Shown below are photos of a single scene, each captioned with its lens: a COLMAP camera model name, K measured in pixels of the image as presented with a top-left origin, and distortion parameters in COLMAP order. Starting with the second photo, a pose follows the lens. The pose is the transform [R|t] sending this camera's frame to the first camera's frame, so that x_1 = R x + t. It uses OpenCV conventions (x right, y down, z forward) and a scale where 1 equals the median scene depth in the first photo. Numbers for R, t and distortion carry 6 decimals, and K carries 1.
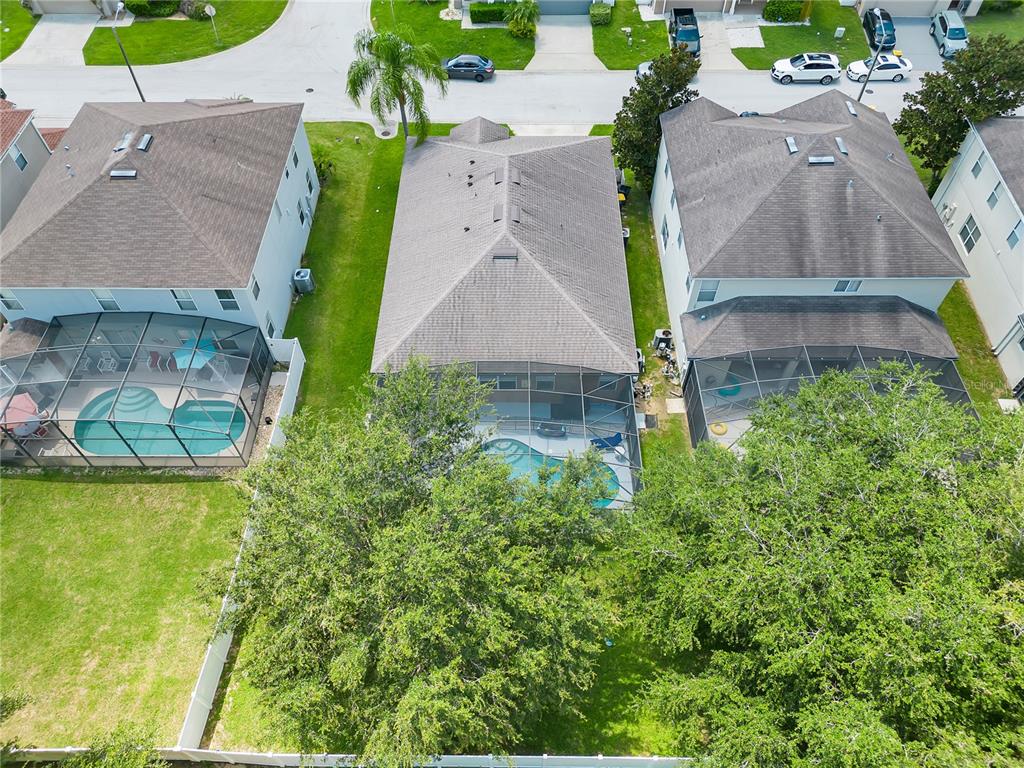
lens RADIAL K [[728.0, 0, 512.0], [0, 728.0, 384.0], [0, 0, 1]] dist [0.005892, 0.003211]
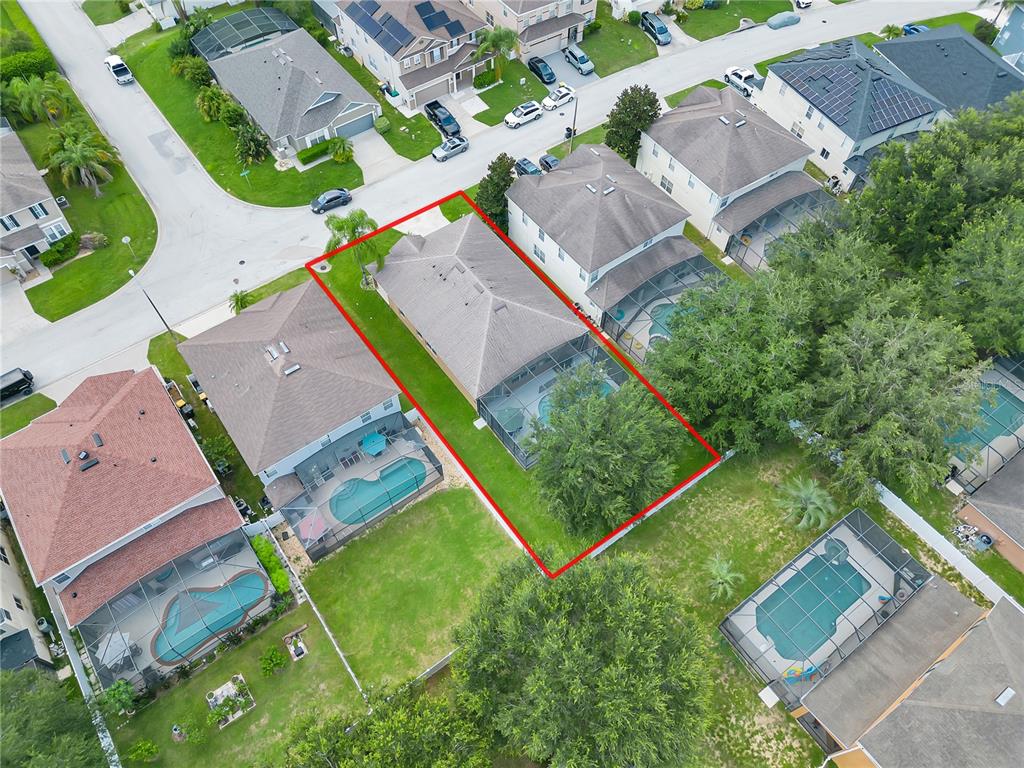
lens RADIAL K [[715.7, 0, 512.0], [0, 715.7, 384.0], [0, 0, 1]] dist [-0.004683, -0.002421]
pose [[0.803337, -0.492667, 0.334558, -0.484896], [0.469543, 0.869547, 0.153025, -0.193185], [-0.366304, 0.034158, 0.929868, -0.477814]]
